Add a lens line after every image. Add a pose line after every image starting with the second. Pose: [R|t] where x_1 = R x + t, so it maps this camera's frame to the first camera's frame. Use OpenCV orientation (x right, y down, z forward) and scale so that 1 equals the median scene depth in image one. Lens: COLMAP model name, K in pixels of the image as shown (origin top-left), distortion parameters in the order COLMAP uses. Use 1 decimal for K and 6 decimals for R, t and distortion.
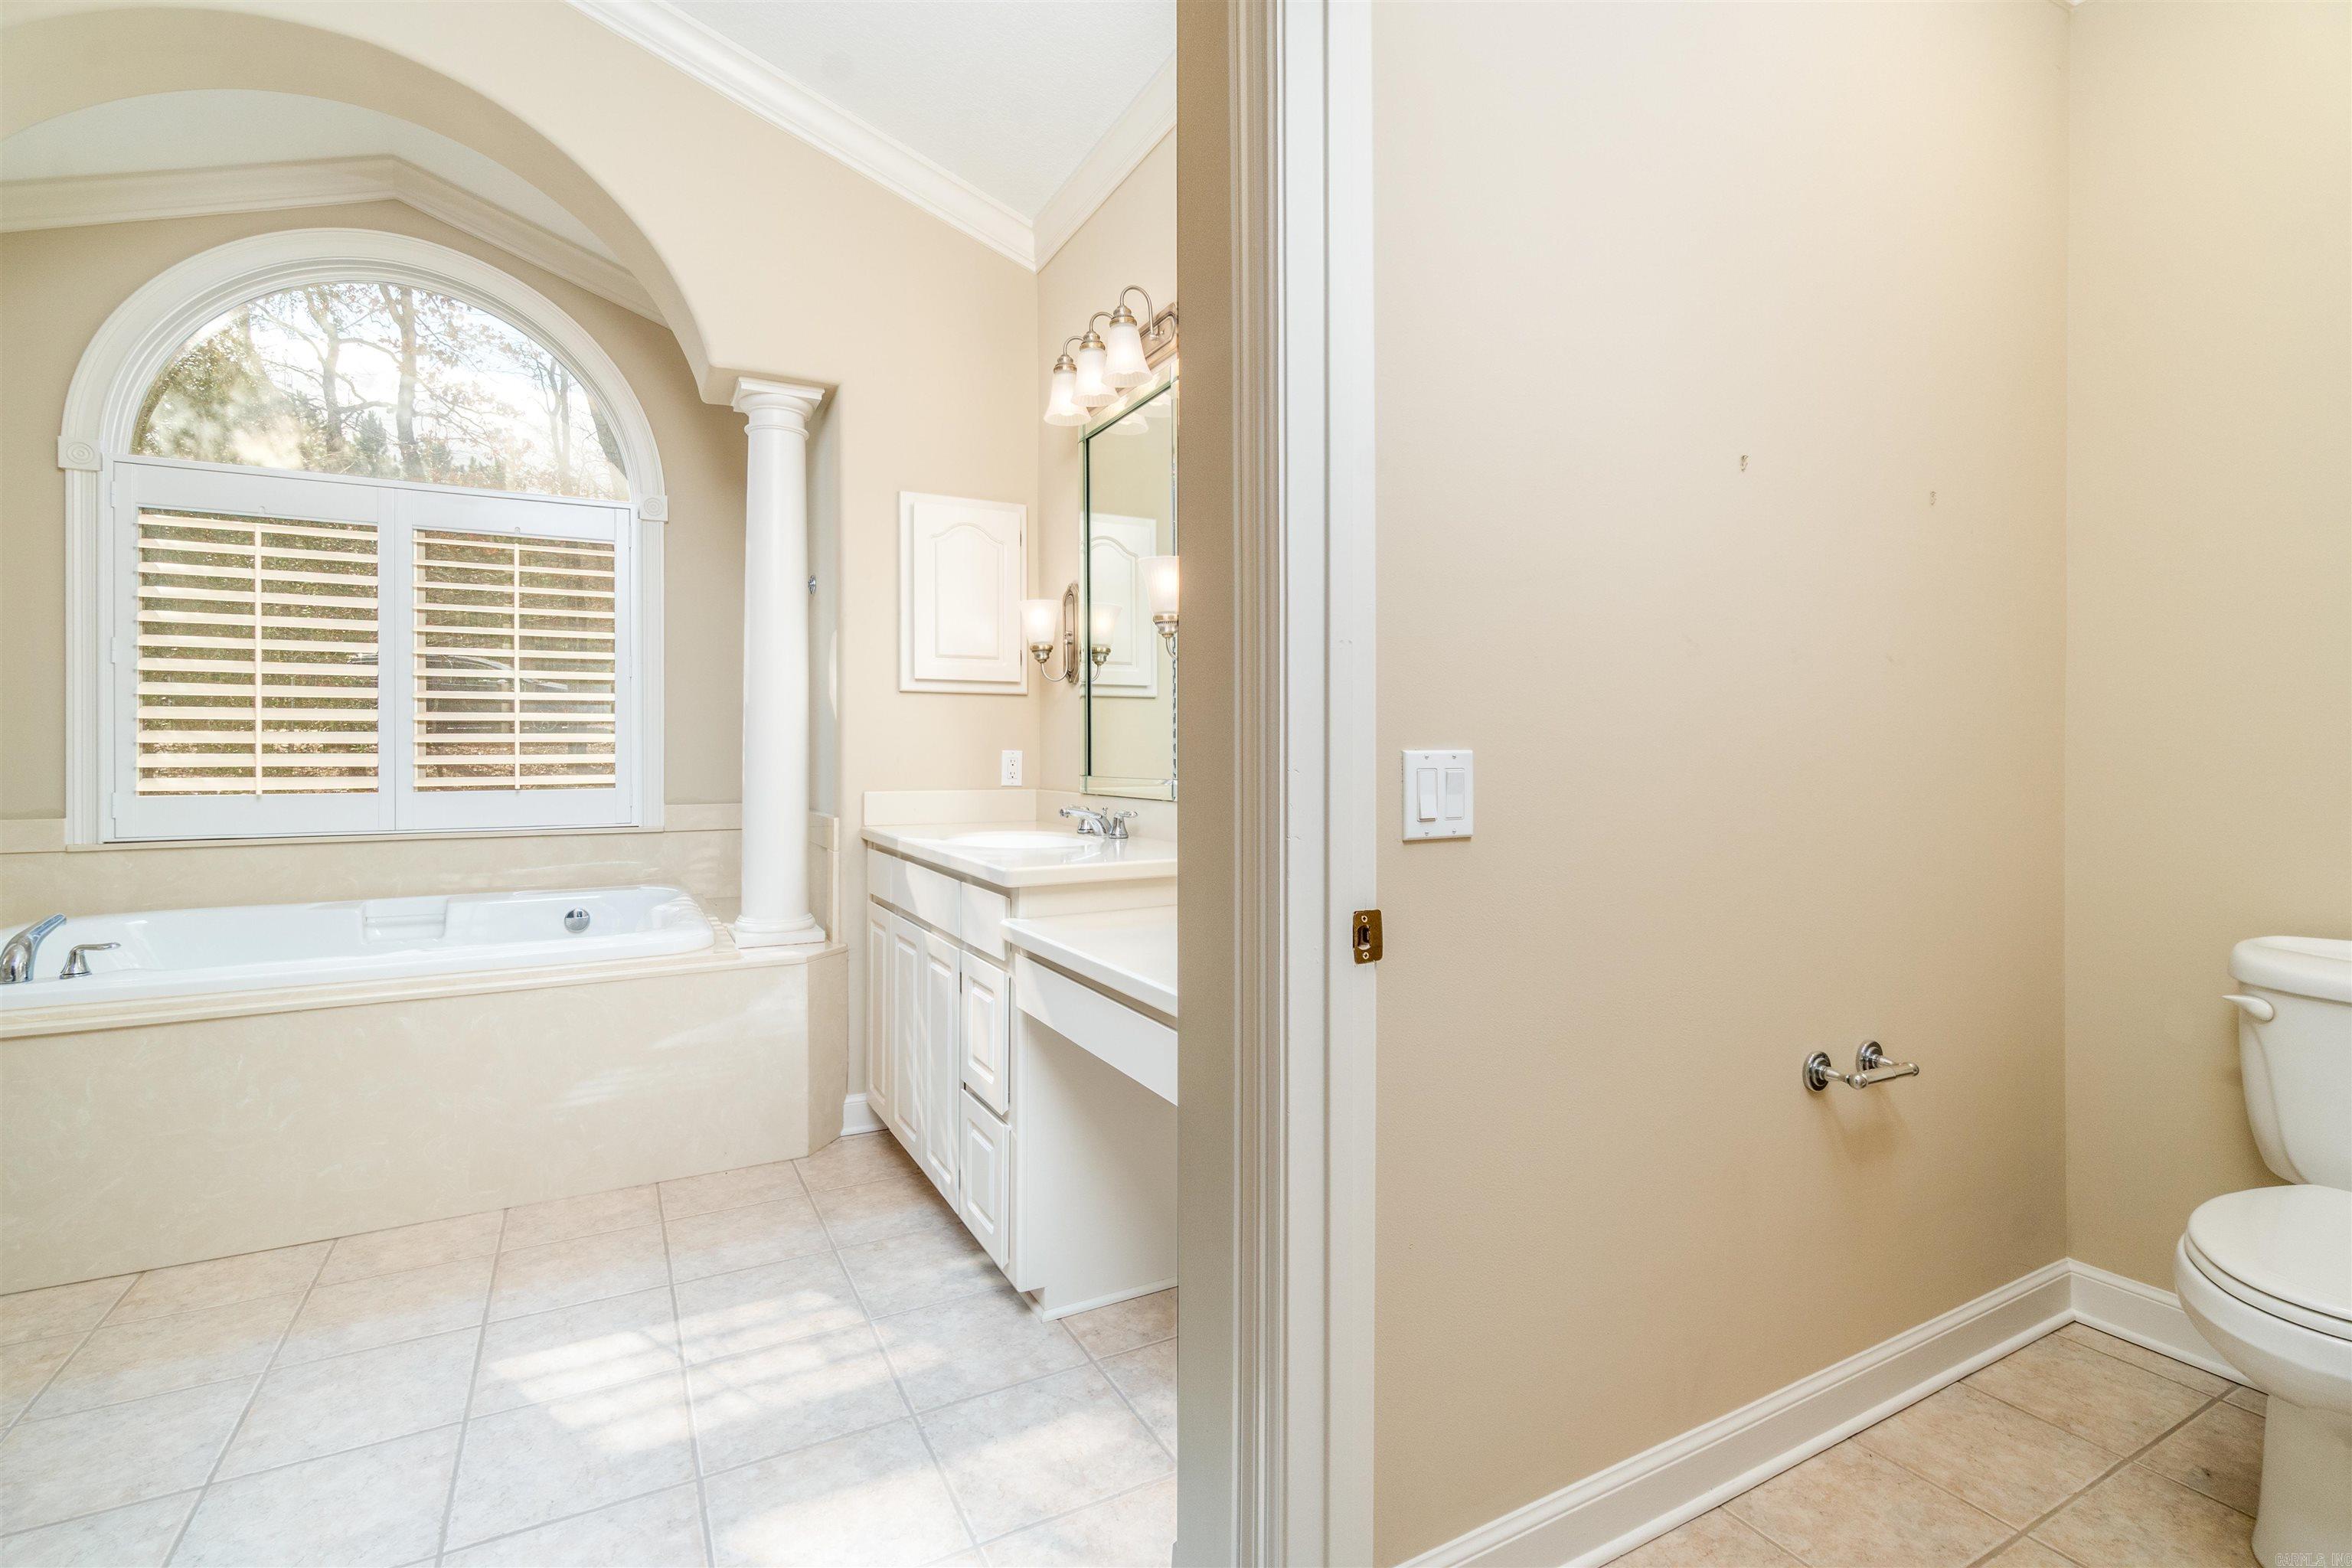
lens RADIAL K [[1054.3, 0, 1143.7], [0, 1054.3, 761.1], [0, 0, 1]] dist [-0.001020, 0.001779]
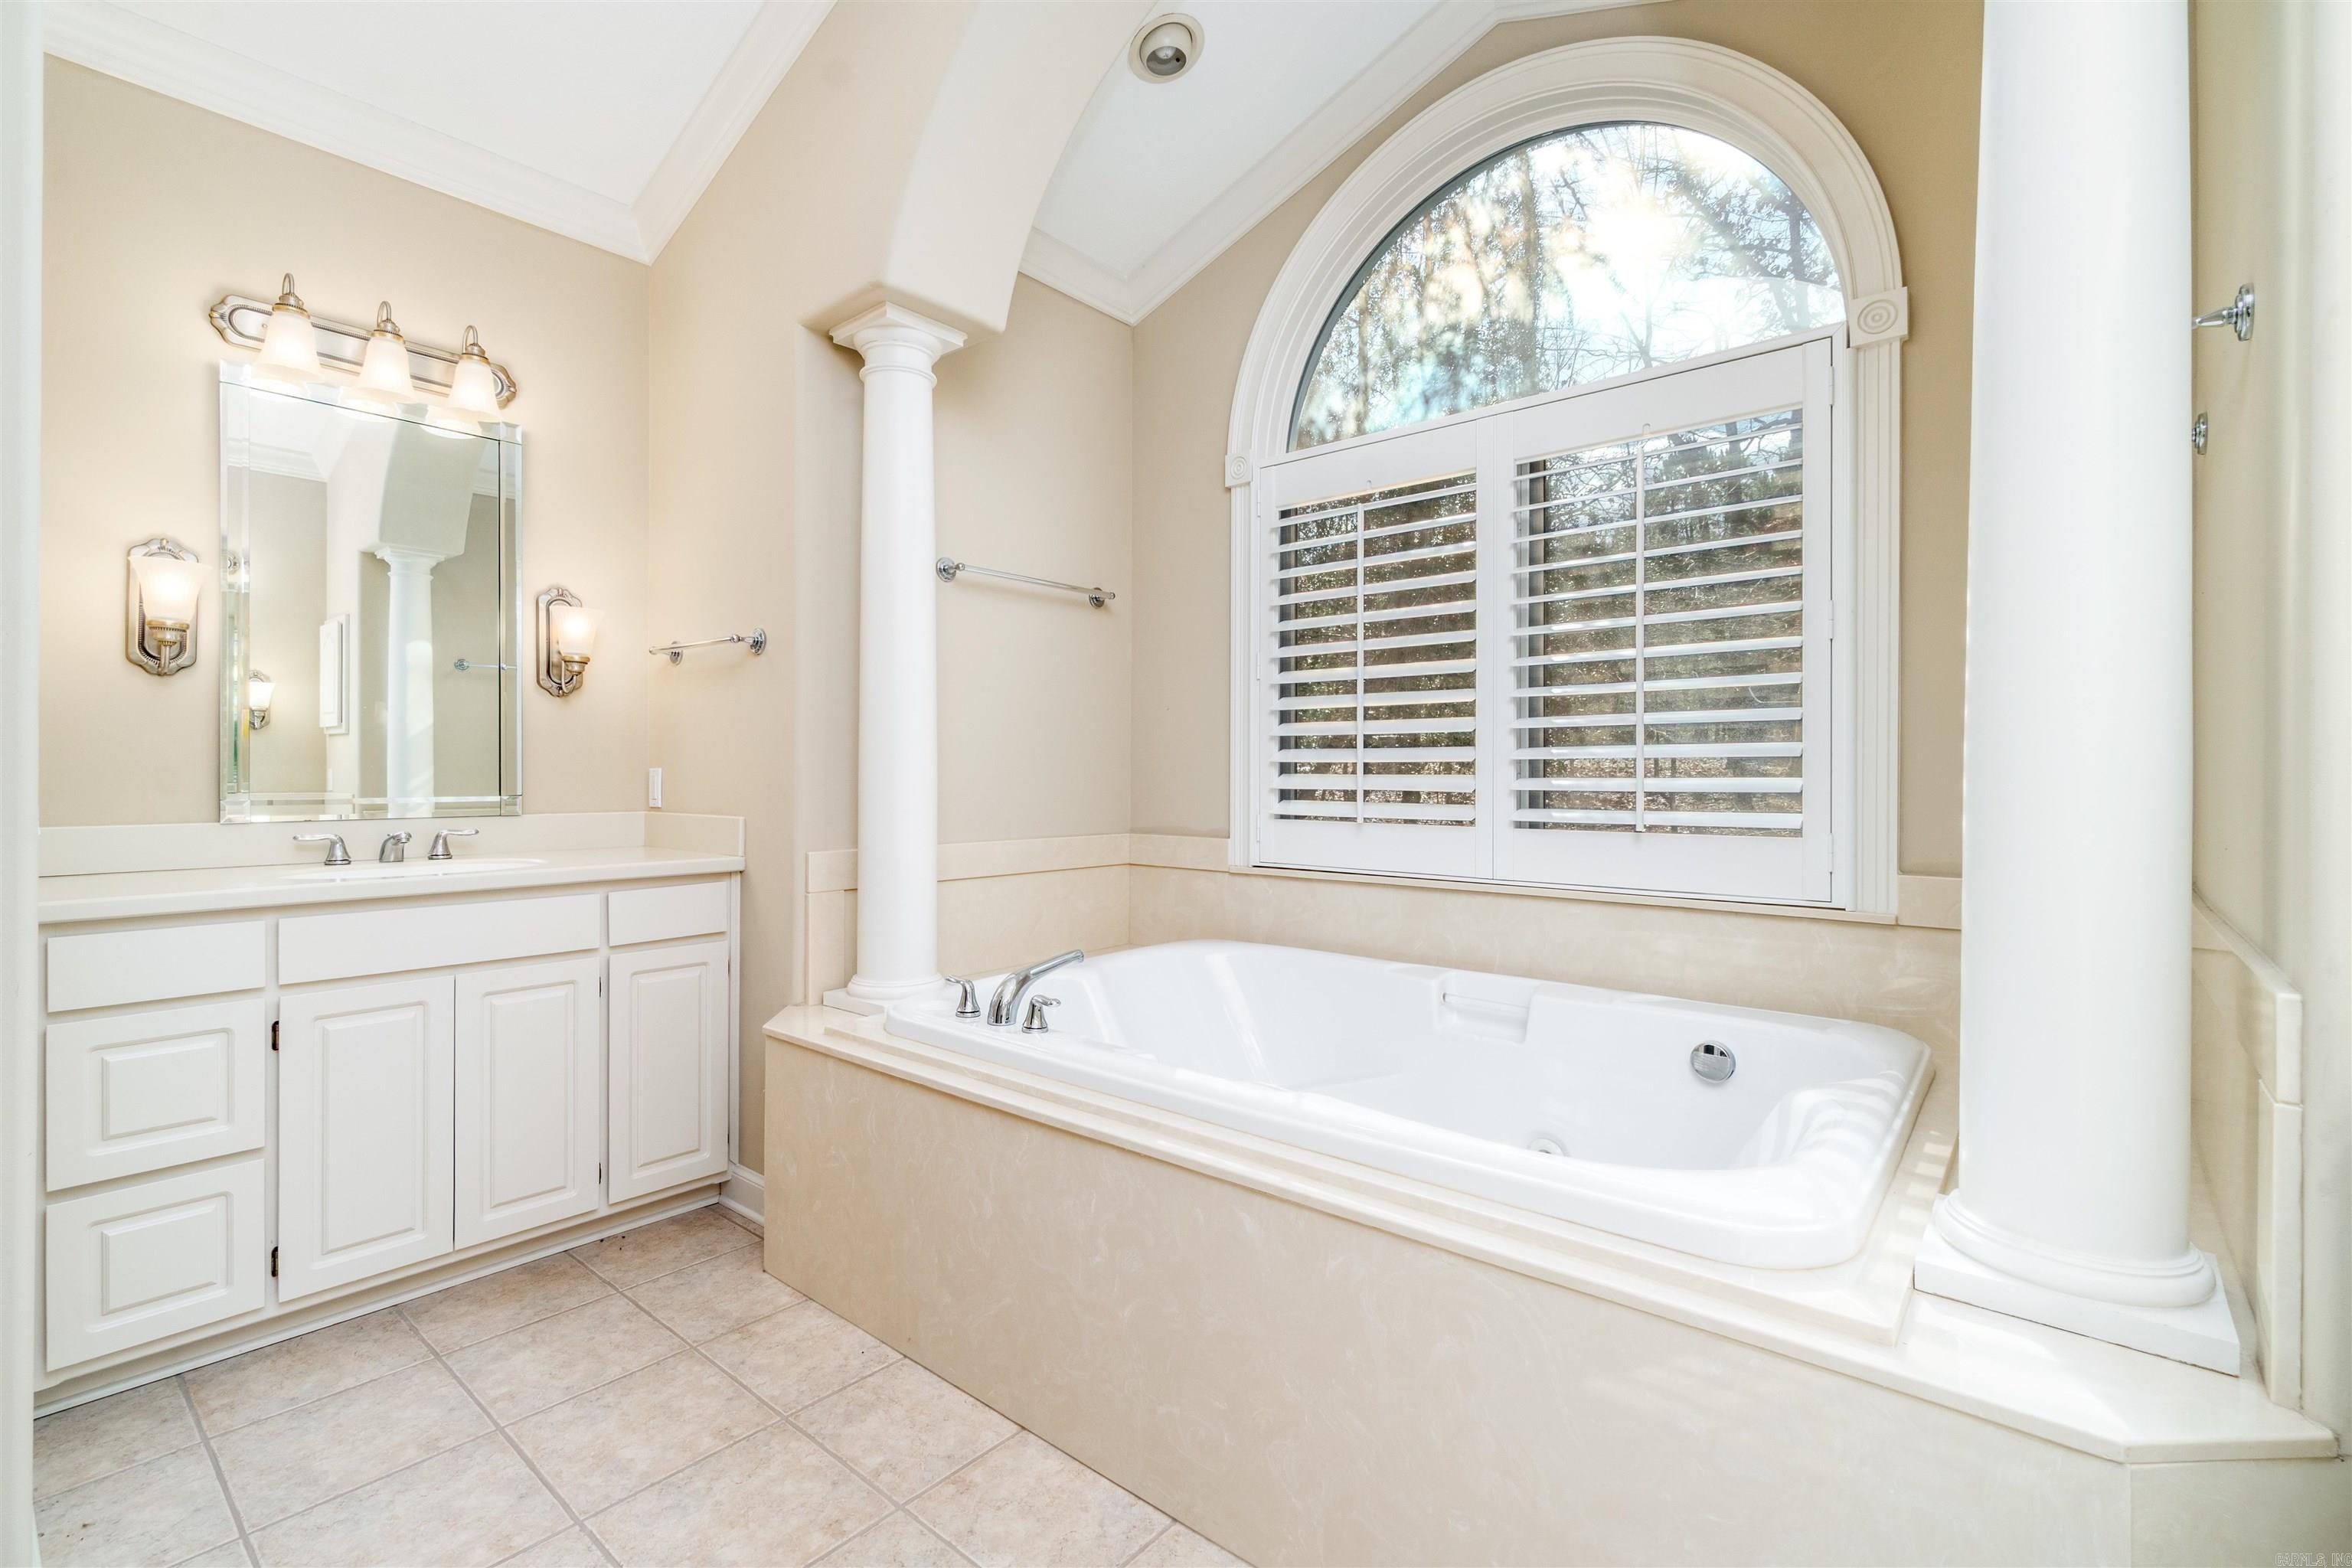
lens RADIAL K [[1054.3, 0, 1154.5], [0, 1054.3, 776.4], [0, 0, 1]] dist [-0.001020, 0.001779]
pose [[0.372733, 0.006204, -0.927918, -0.117781], [-0.009928, 0.999947, 0.002698, -0.006076], [0.927886, 0.008207, 0.372775, 0.523479]]
